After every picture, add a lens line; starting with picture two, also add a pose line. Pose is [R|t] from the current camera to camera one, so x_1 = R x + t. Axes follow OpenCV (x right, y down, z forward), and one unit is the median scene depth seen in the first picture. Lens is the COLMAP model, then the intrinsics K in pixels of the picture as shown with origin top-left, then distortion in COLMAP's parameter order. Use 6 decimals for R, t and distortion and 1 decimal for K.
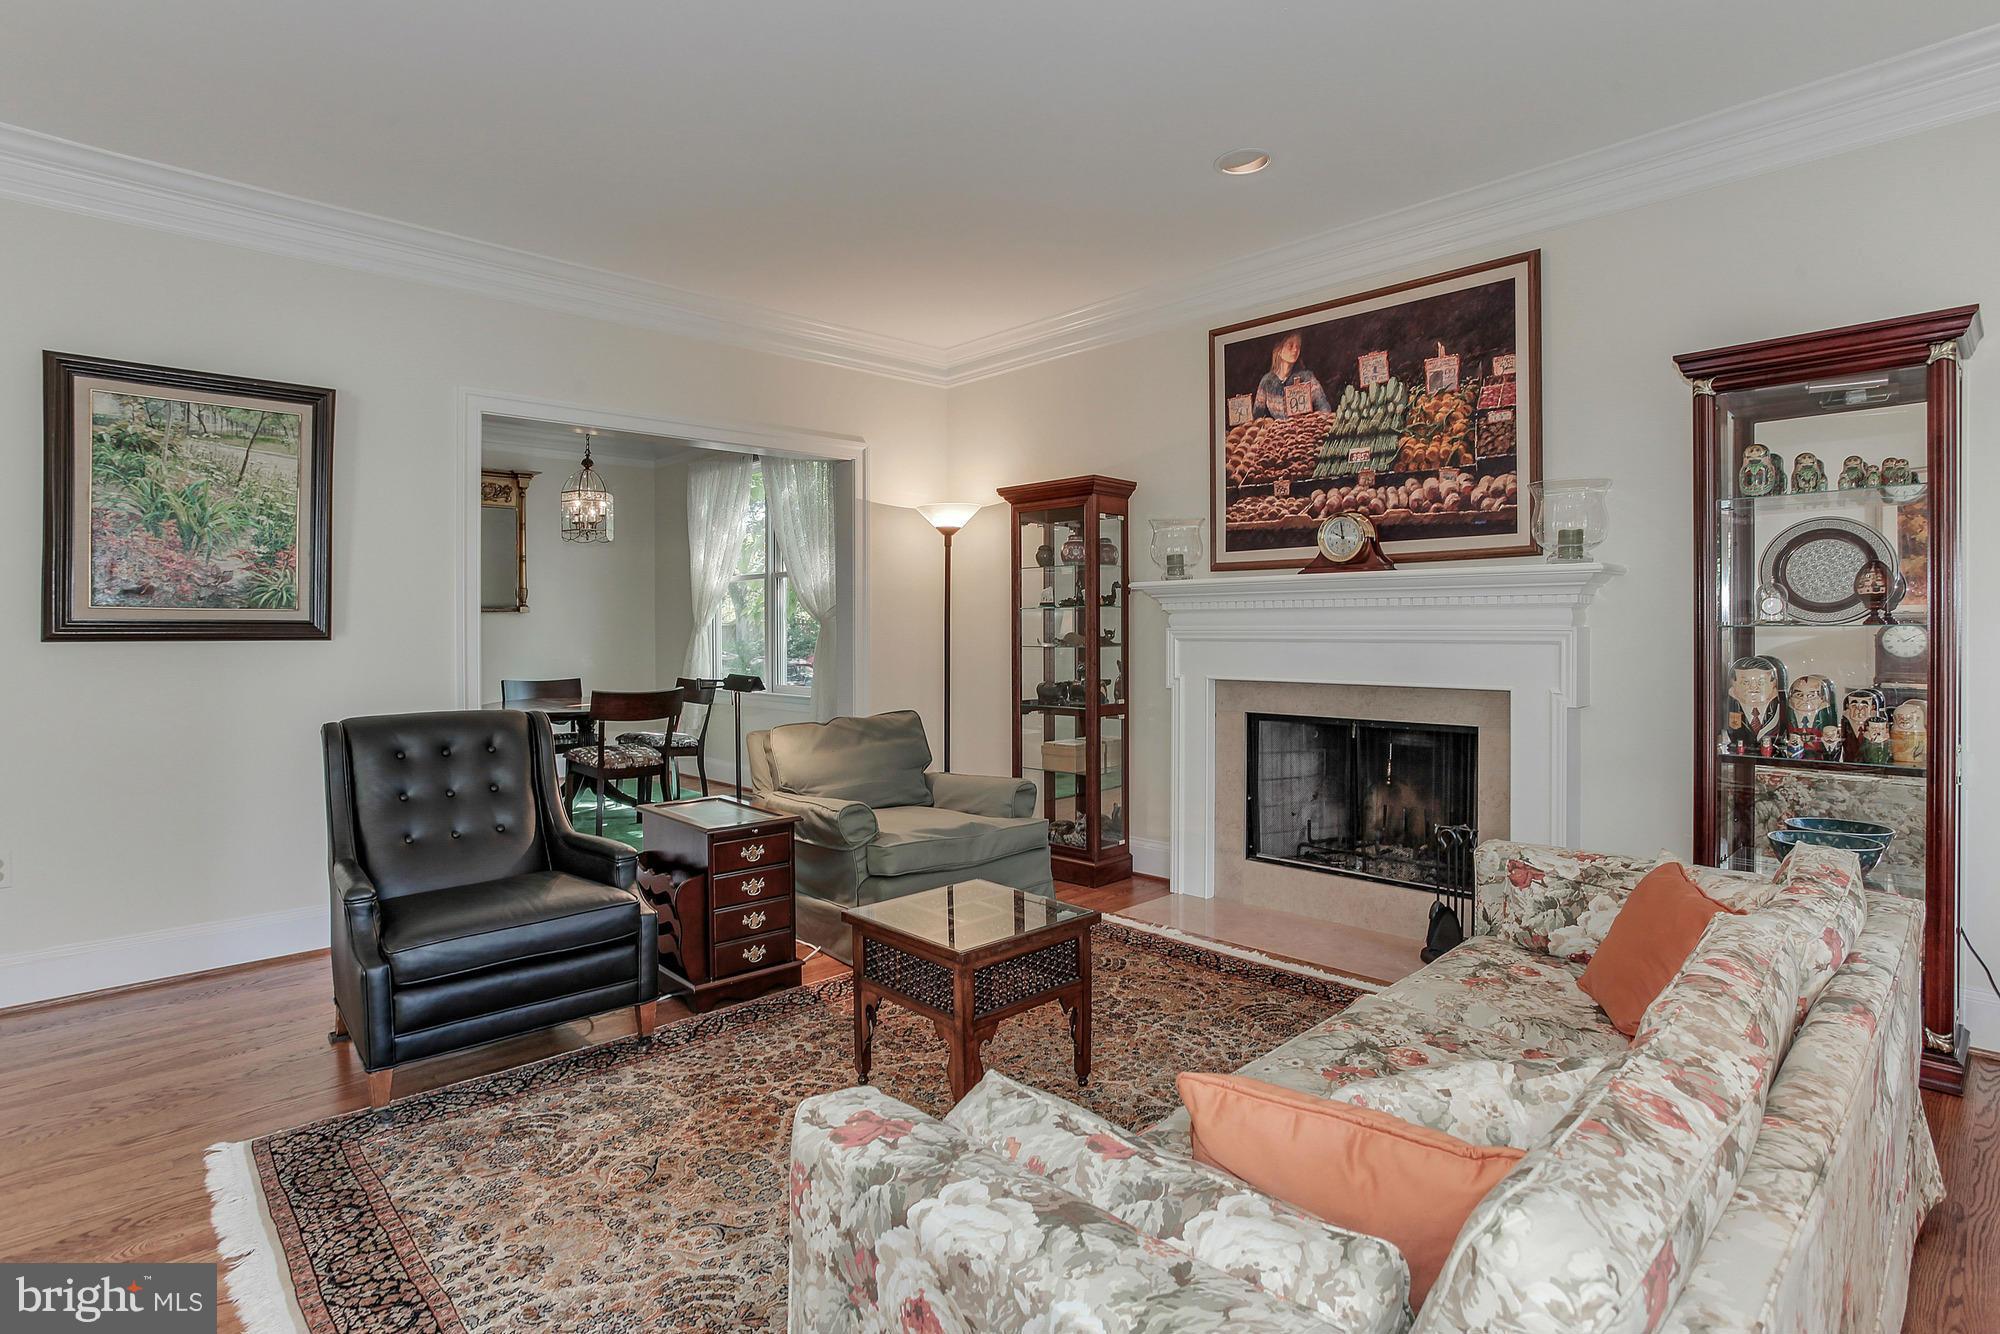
lens RADIAL K [[1011.6, 0, 1012.5], [0, 1011.6, 636.8], [0, 0, 1]] dist [-0.065491, 0.031710]
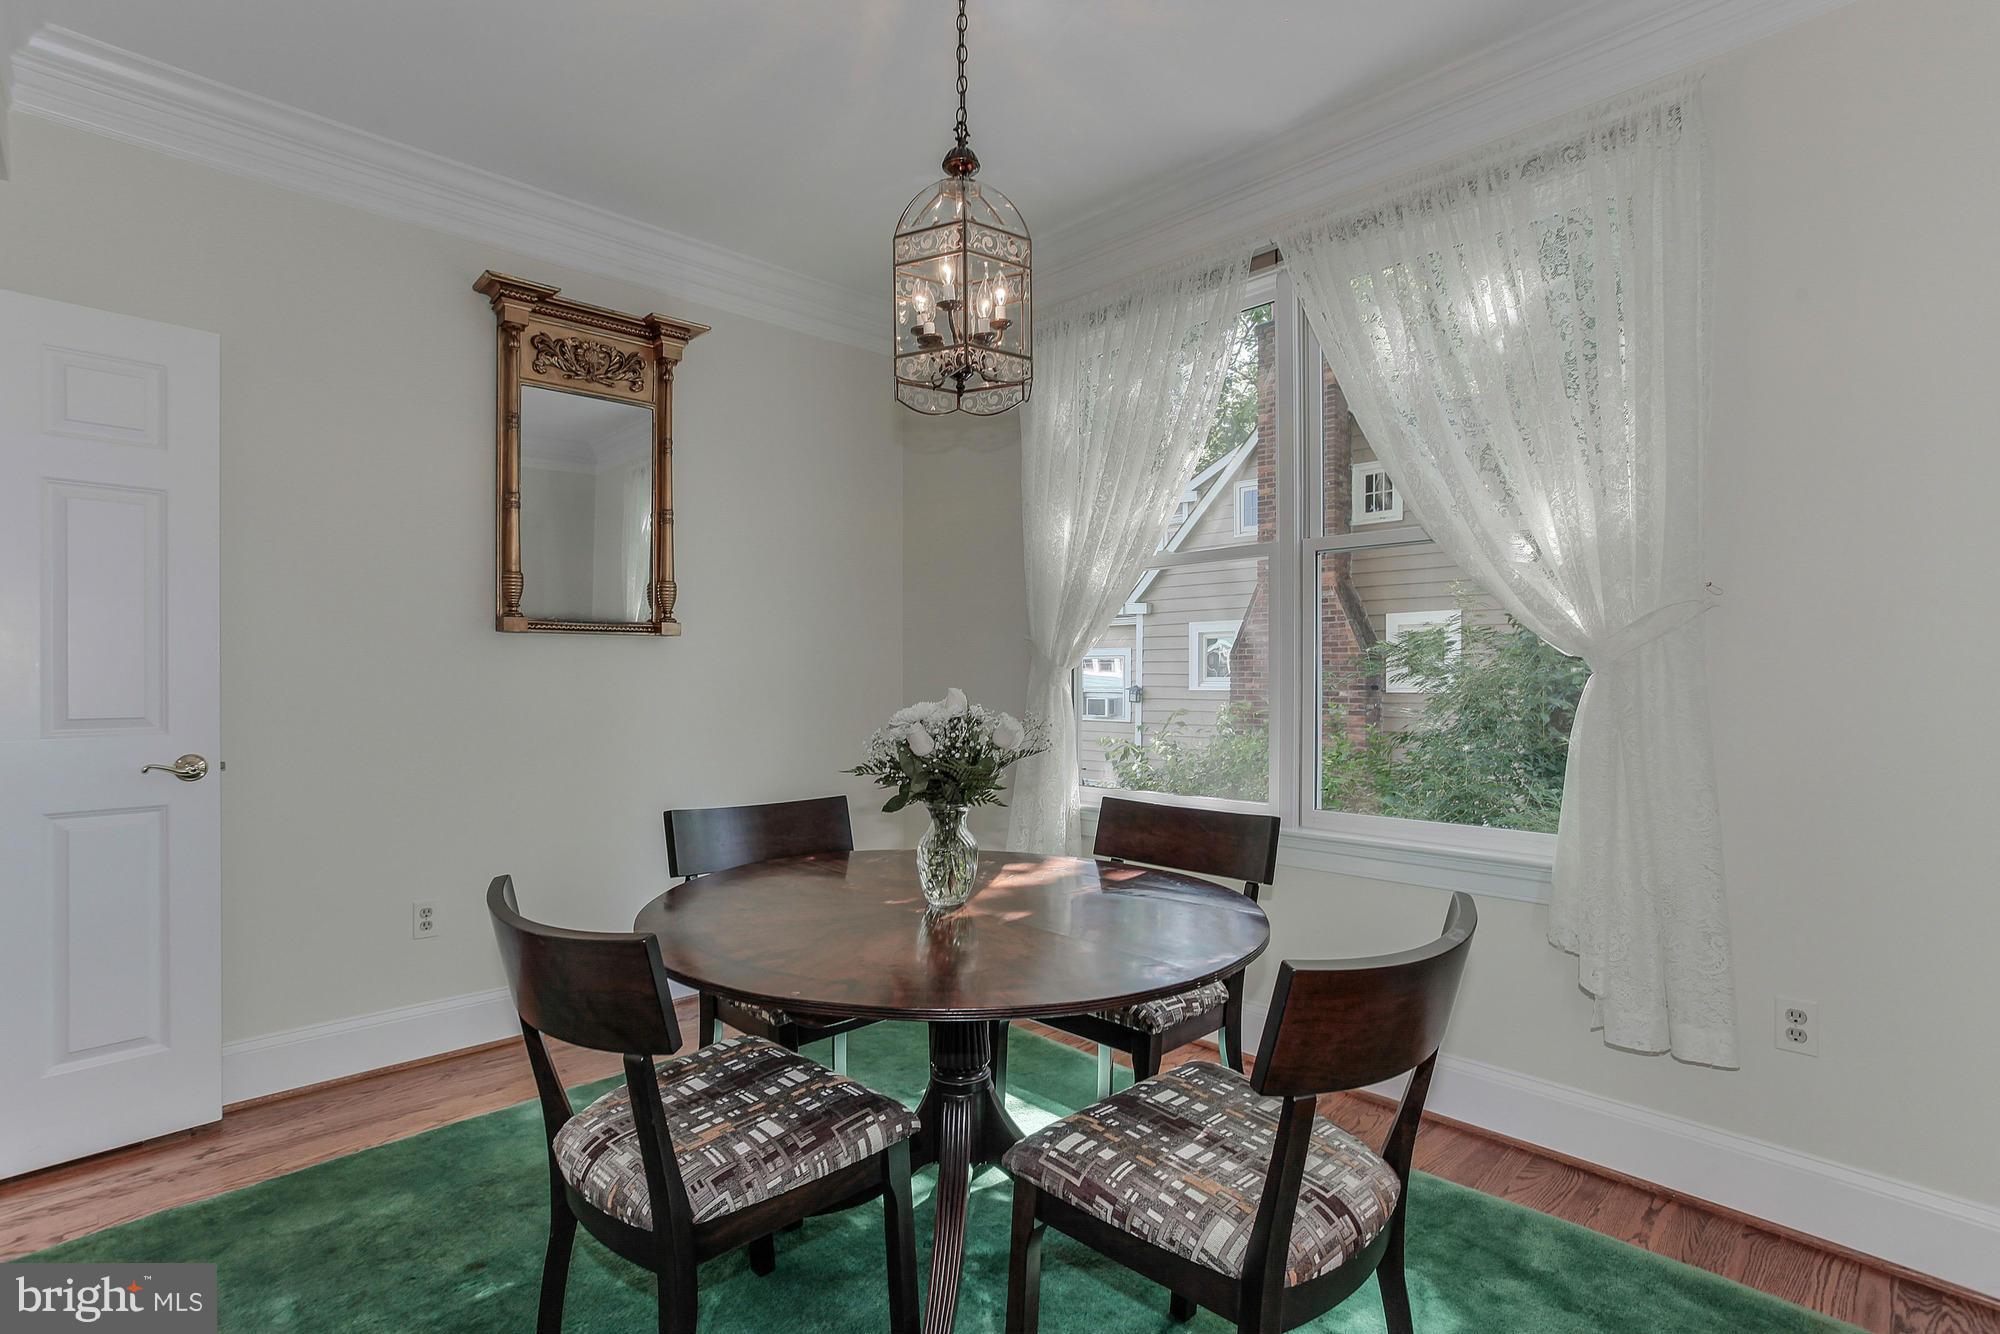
lens RADIAL K [[953.8, 0, 1000.0], [0, 953.8, 667.0], [0, 0, 1]] dist [-0.069216, 0.044952]
pose [[0.999980, 0.005283, -0.003351, -0.641970], [-0.005345, 0.999811, -0.018692, -0.006297], [0.003251, 0.018710, 0.999820, 1.090538]]
